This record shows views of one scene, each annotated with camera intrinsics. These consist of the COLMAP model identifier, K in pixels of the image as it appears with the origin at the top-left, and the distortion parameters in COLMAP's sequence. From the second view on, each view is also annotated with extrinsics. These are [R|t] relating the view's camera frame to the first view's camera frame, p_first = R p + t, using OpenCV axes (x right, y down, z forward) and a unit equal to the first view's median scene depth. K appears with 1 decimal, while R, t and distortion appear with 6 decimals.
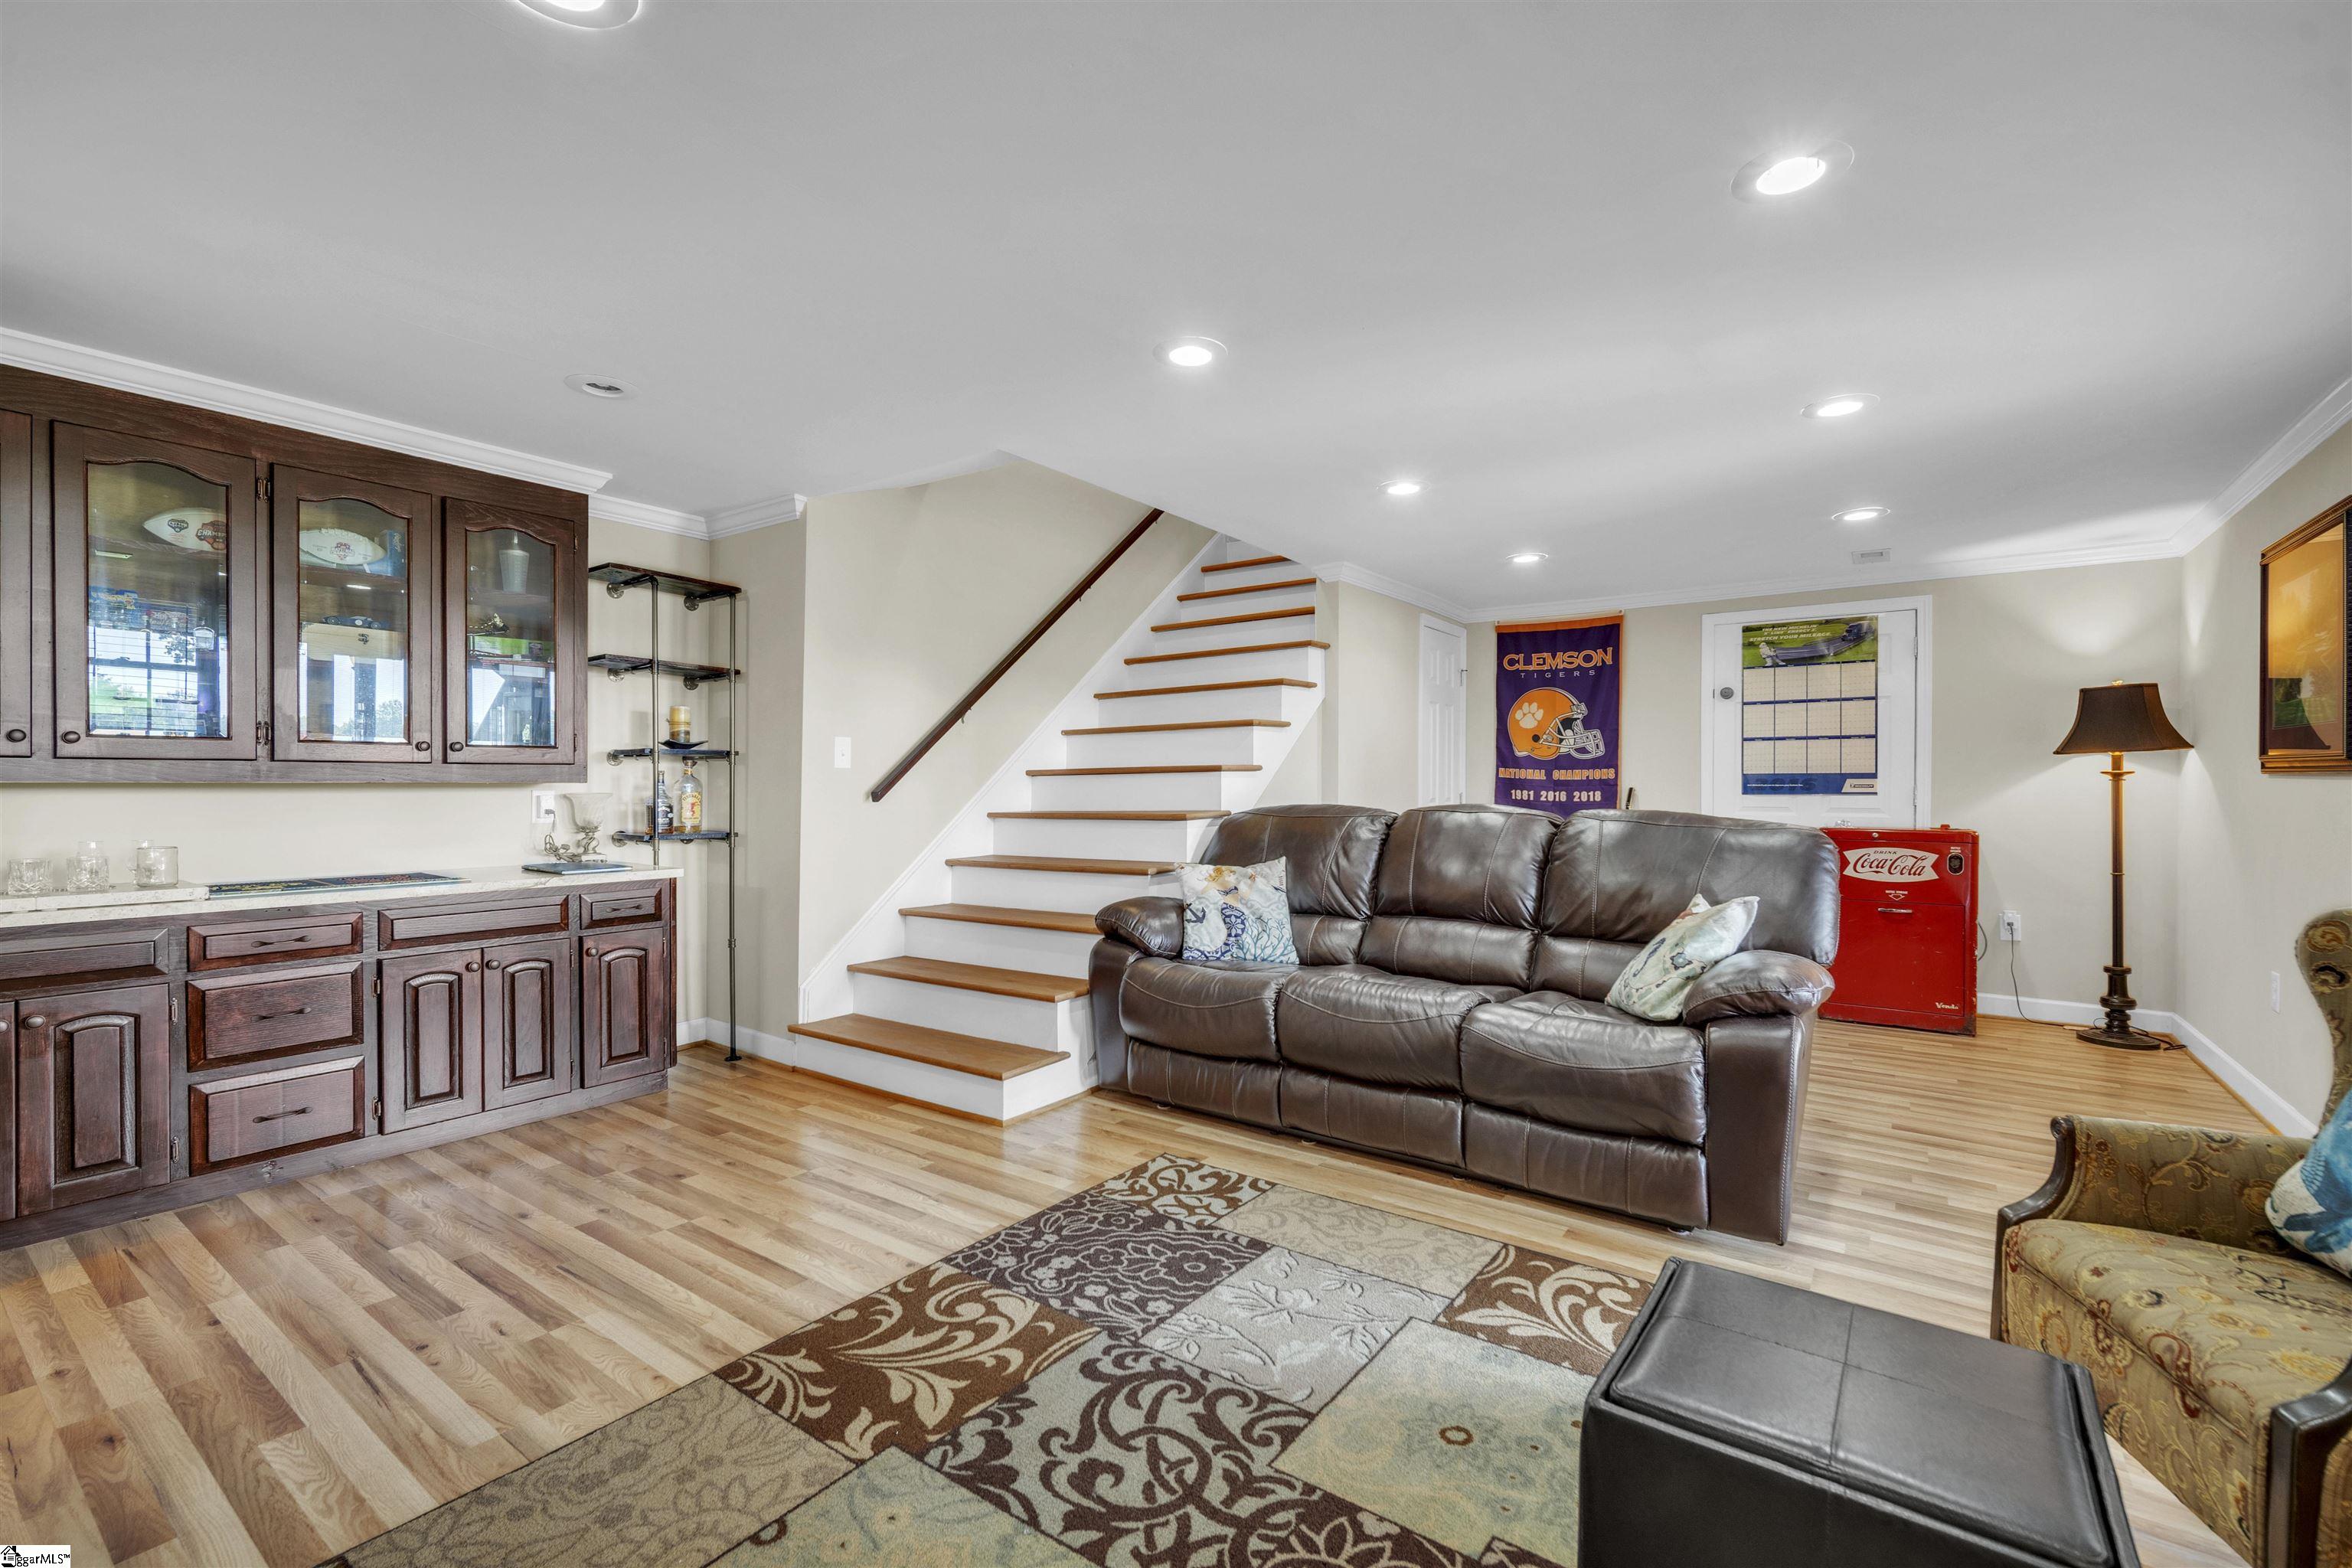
lens RADIAL K [[1027.7, 0, 1163.6], [0, 1027.7, 786.1], [0, 0, 1]] dist [-0.014443, 0.004809]
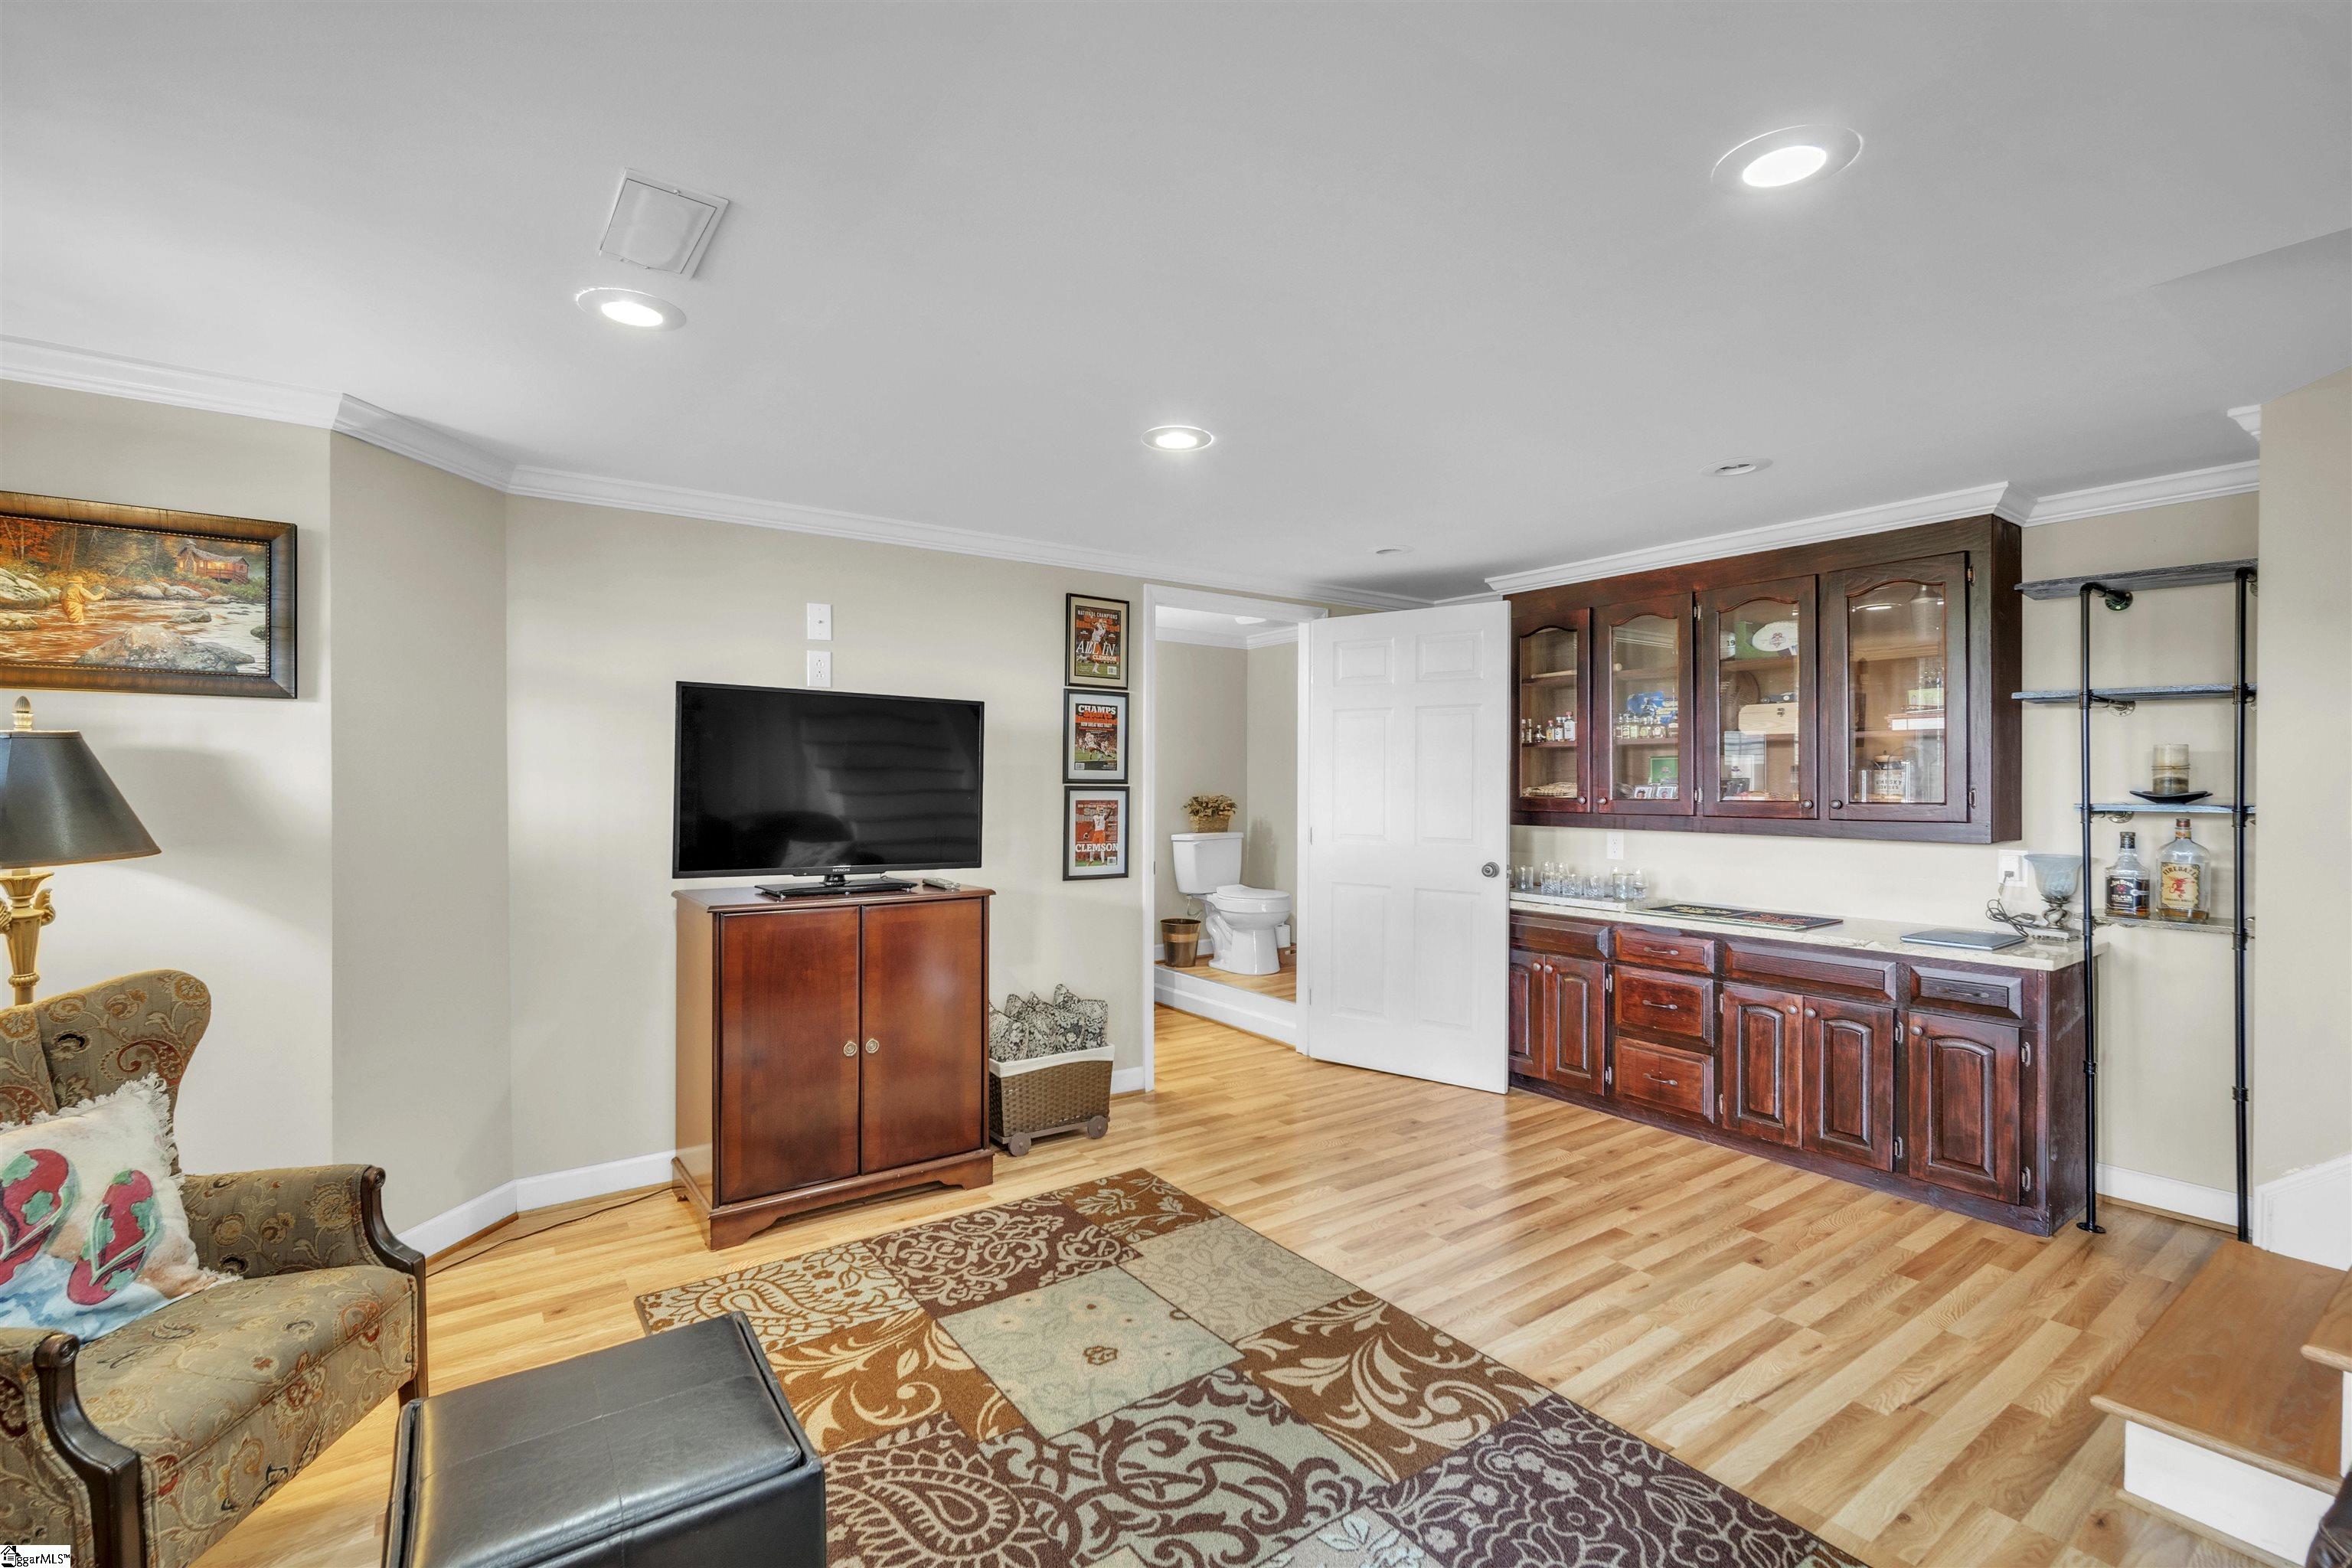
lens RADIAL K [[1027.7, 0, 1163.6], [0, 1027.7, 786.1], [0, 0, 1]] dist [-0.014443, 0.004809]
pose [[-0.318383, -0.000349, -0.947962, 0.920113], [-0.005440, 0.999984, 0.001459, -0.095567], [0.947947, 0.005621, -0.318380, 1.159398]]
